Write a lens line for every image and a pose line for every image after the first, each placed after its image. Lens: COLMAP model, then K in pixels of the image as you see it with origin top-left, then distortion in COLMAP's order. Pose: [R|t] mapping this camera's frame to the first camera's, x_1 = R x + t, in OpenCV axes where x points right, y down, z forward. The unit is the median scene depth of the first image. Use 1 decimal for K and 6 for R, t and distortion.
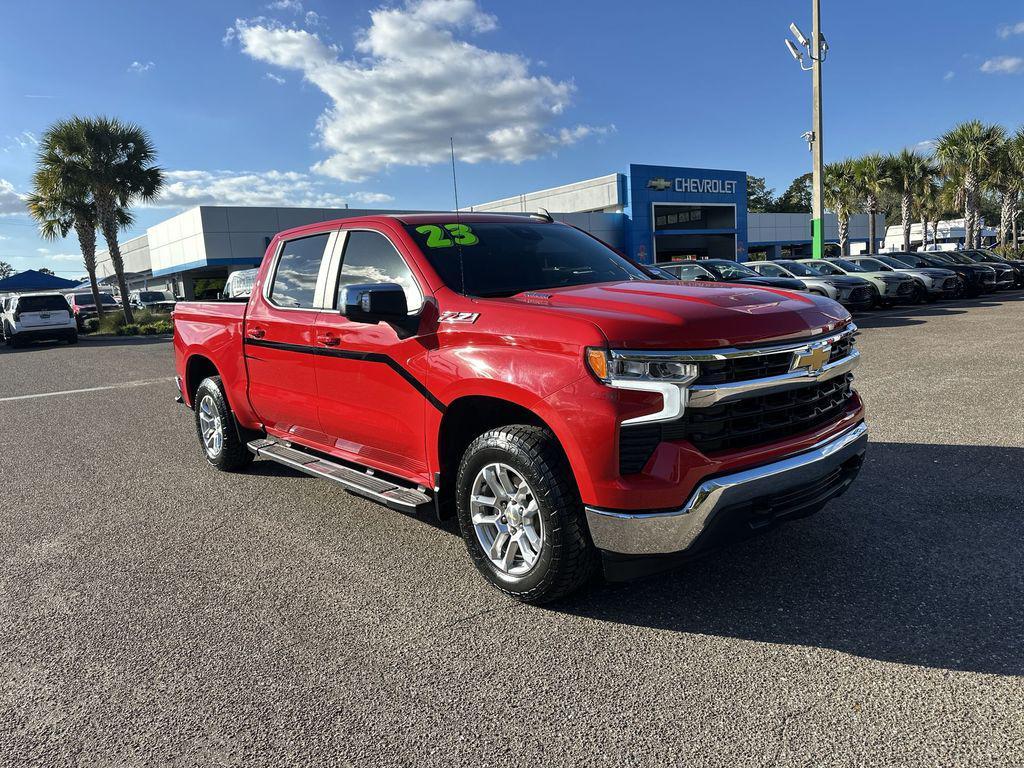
lens RADIAL K [[720.6, 0, 521.5], [0, 720.6, 381.4], [0, 0, 1]] dist [0.039704, -0.043494]
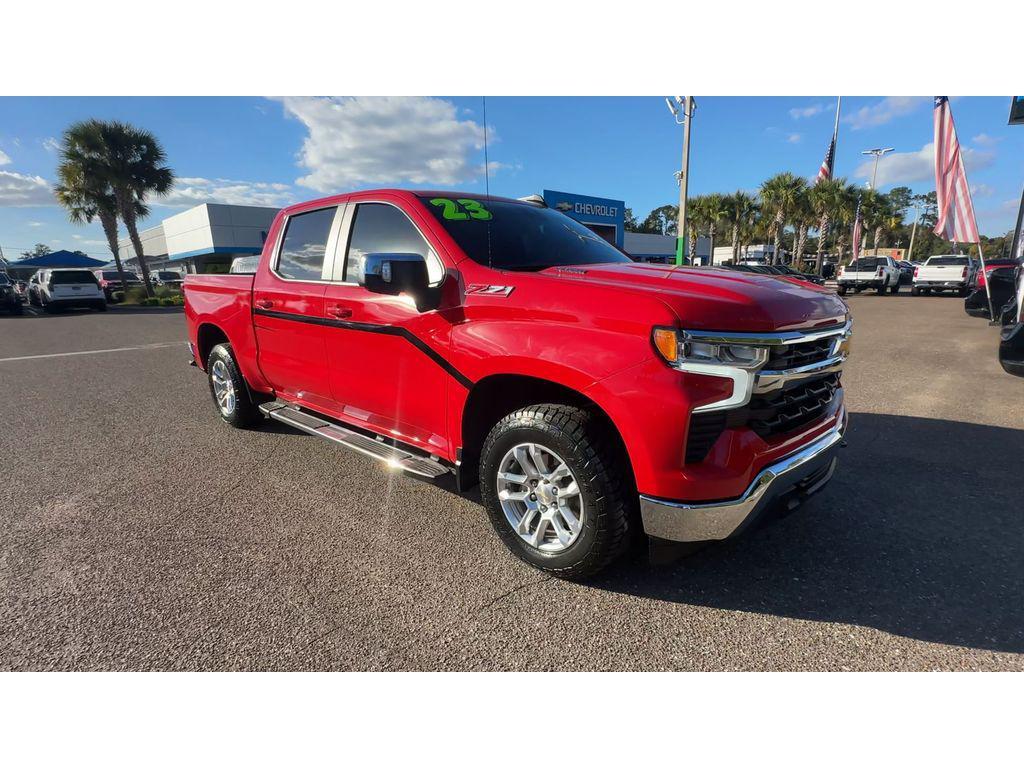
lens RADIAL K [[511.2, 0, 512.3], [0, 511.2, 414.6], [0, 0, 1]] dist [-0.016019, 0.013343]
pose [[0.993628, 0.010178, 0.112250, -0.089978], [-0.024046, 0.992128, 0.122896, -0.006422], [-0.110115, -0.124812, 0.986051, 0.209876]]
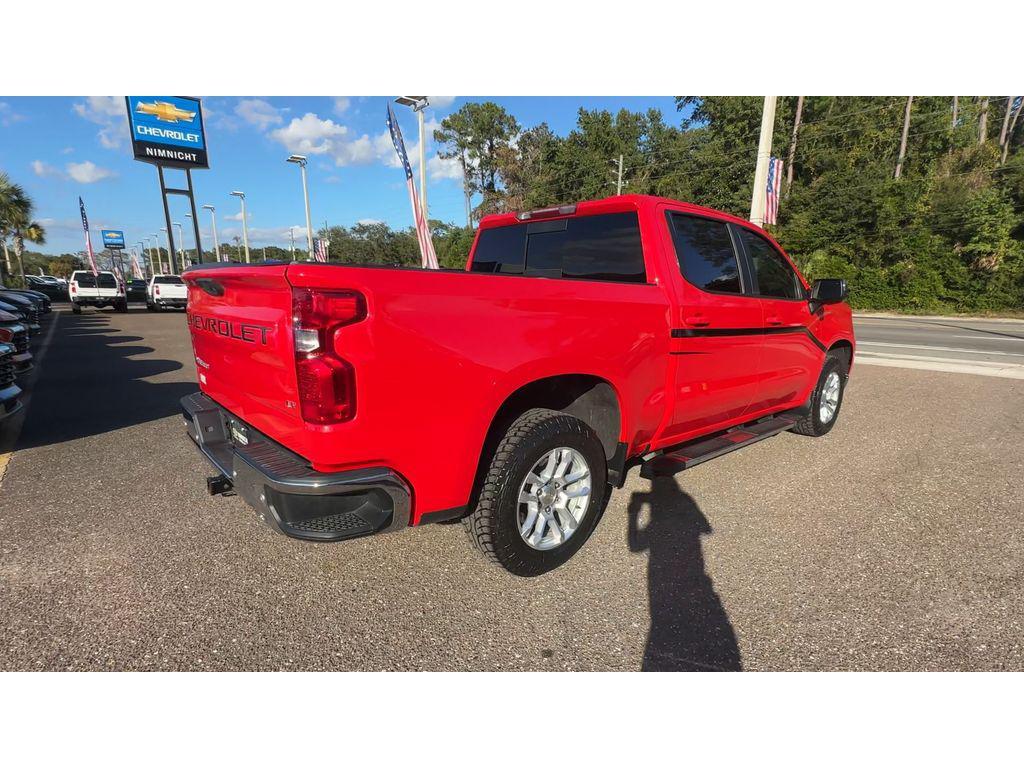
lens RADIAL K [[511.2, 0, 512.3], [0, 511.2, 414.6], [0, 0, 1]] dist [-0.016019, 0.013343]
pose [[-0.006789, -0.178647, 0.983890, -0.973142], [0.123354, 0.976248, 0.178111, -0.086524], [-0.992339, 0.122576, 0.015409, 1.202555]]
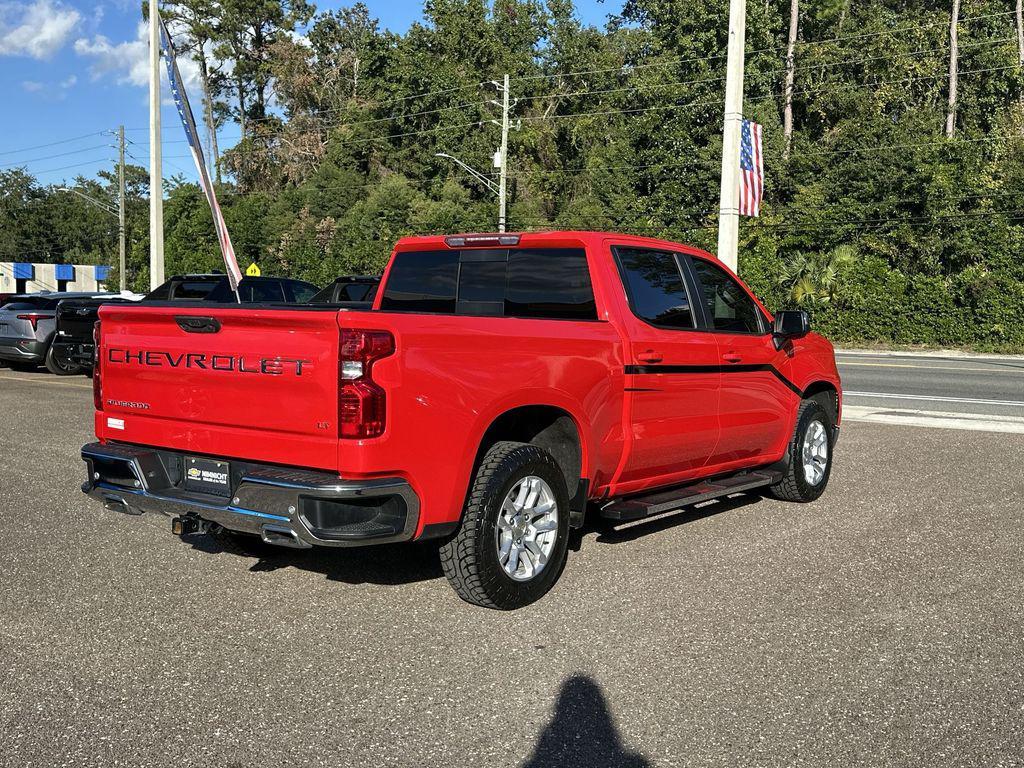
lens RADIAL K [[1041.8, 0, 512.0], [0, 1041.8, 384.0], [0, 0, 1]] dist [0.128427, -0.229735]
pose [[-0.212890, -0.012210, 0.977000, -1.467882], [0.126296, 0.991190, 0.039907, -0.096929], [-0.968879, 0.131887, -0.209472, 1.377911]]
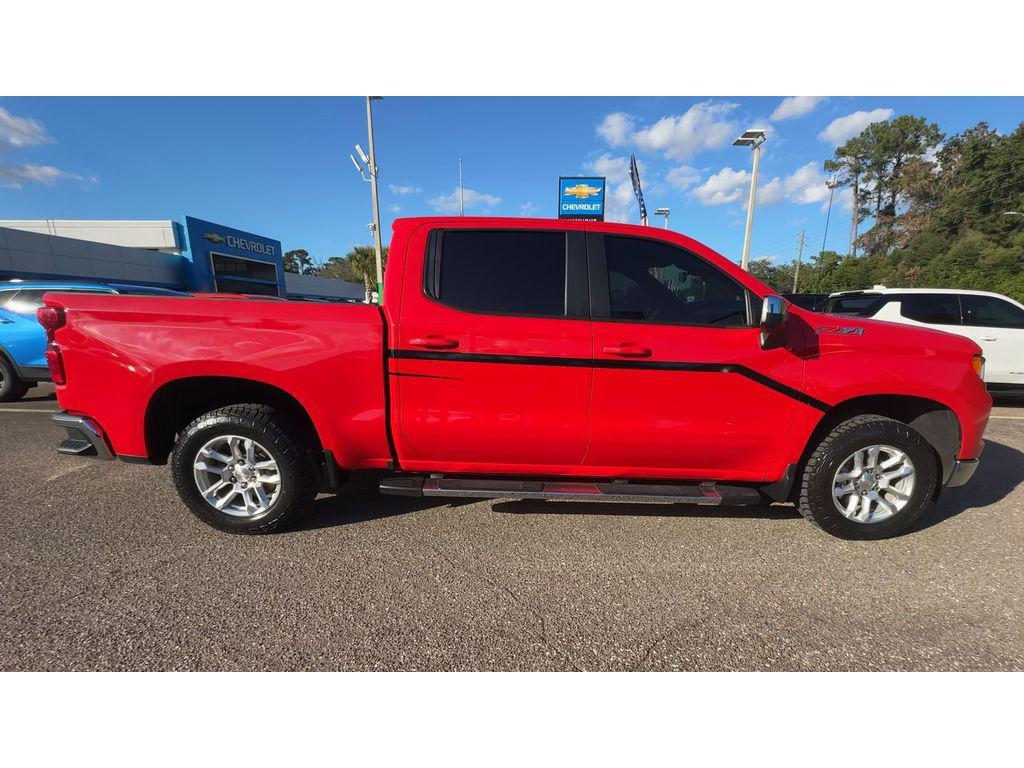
lens RADIAL K [[444.6, 0, 537.2], [0, 444.6, 418.8], [0, 0, 1]] dist [-0.000878, -0.000201]
pose [[0.647244, -0.101556, 0.755487, -0.692373], [0.047601, 0.994536, 0.092909, -0.025007], [-0.760795, -0.024173, 0.648542, 0.630781]]
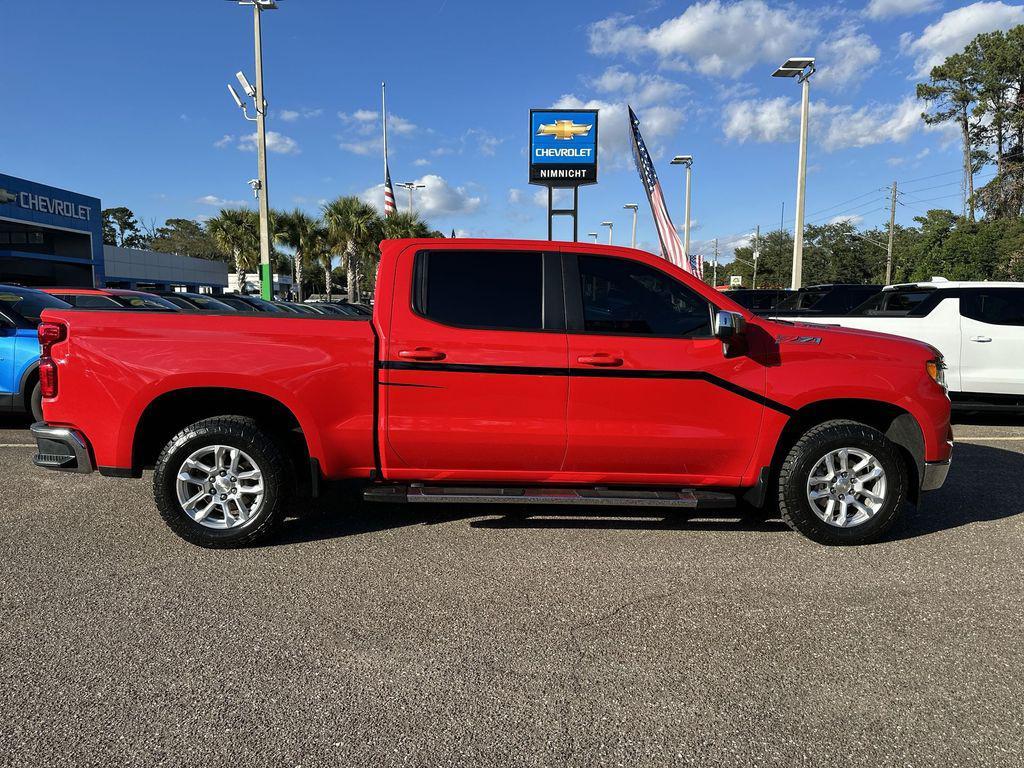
lens RADIAL K [[720.6, 0, 521.5], [0, 720.6, 381.4], [0, 0, 1]] dist [0.039704, -0.043494]
pose [[0.622460, -0.011134, 0.782573, -0.991450], [0.058083, 0.997799, -0.032004, -0.001300], [-0.780494, 0.065375, 0.621736, 0.408508]]
